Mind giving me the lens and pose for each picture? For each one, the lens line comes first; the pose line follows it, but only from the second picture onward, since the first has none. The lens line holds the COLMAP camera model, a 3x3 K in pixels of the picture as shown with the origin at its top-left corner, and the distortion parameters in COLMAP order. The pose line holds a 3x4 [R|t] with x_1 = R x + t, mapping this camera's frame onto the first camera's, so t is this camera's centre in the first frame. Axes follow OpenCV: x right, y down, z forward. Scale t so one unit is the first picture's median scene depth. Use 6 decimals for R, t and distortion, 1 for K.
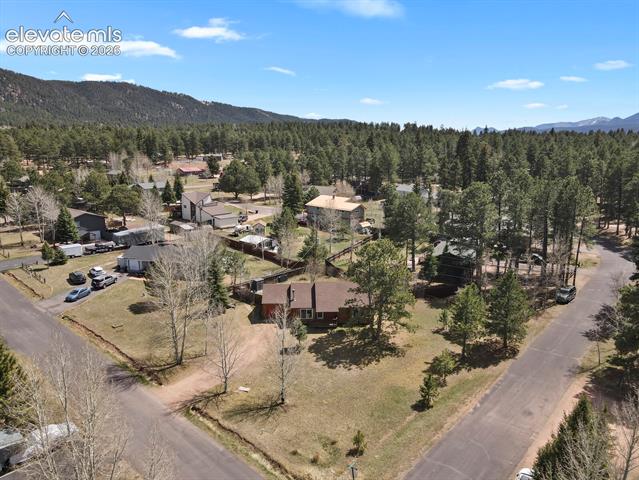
lens RADIAL K [[467.4, 0, 319.5], [0, 467.4, 240.0], [0, 0, 1]] dist [0.019914, 0.002634]
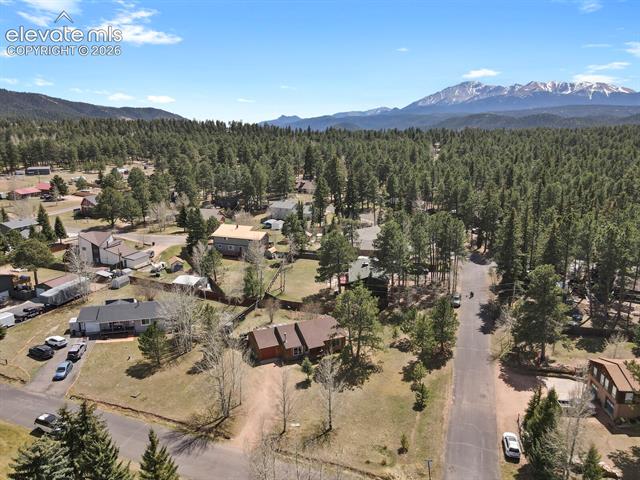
lens RADIAL K [[468.1, 0, 320.0], [0, 468.1, 240.0], [0, 0, 1]] dist [0.019914, 0.002634]
pose [[0.923174, -0.096619, 0.372041, -0.414168], [0.087599, 0.995307, 0.041115, -0.181834], [-0.374268, -0.005366, 0.927305, -0.165815]]
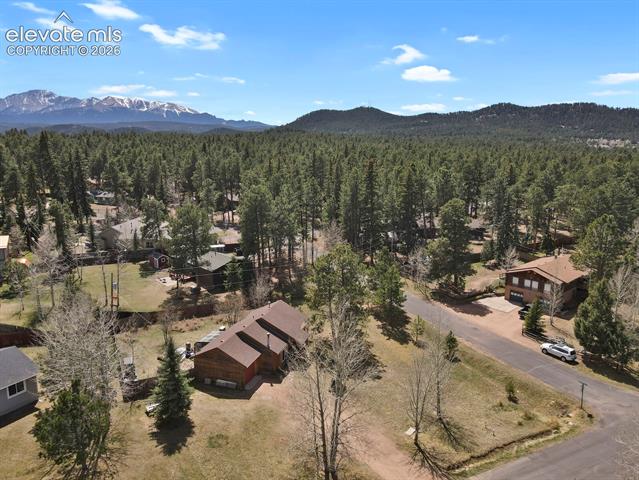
lens RADIAL K [[467.4, 0, 319.5], [0, 467.4, 240.0], [0, 0, 1]] dist [0.019914, 0.002634]
pose [[0.353572, -0.191353, 0.915626, -0.761426], [0.190253, 0.973104, 0.129898, -0.144569], [-0.915855, 0.128272, 0.380468, 0.609023]]
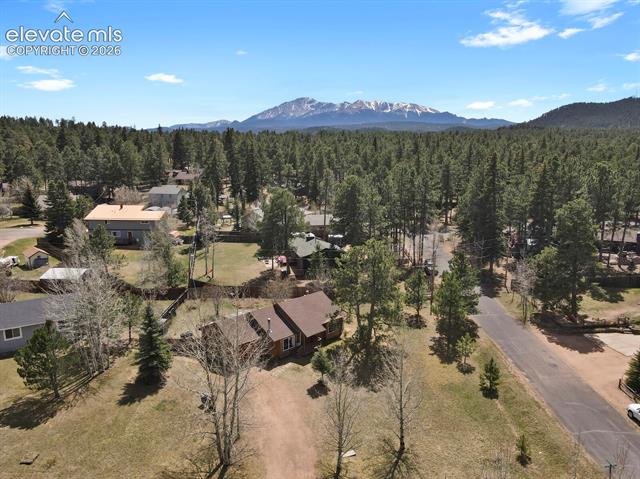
lens RADIAL K [[468.1, 0, 320.0], [0, 468.1, 239.5], [0, 0, 1]] dist [0.019914, 0.002634]
pose [[0.750082, -0.136688, 0.647066, -0.508497], [0.137040, 0.989296, 0.050124, -0.057929], [-0.646991, 0.051077, 0.760785, 0.336080]]
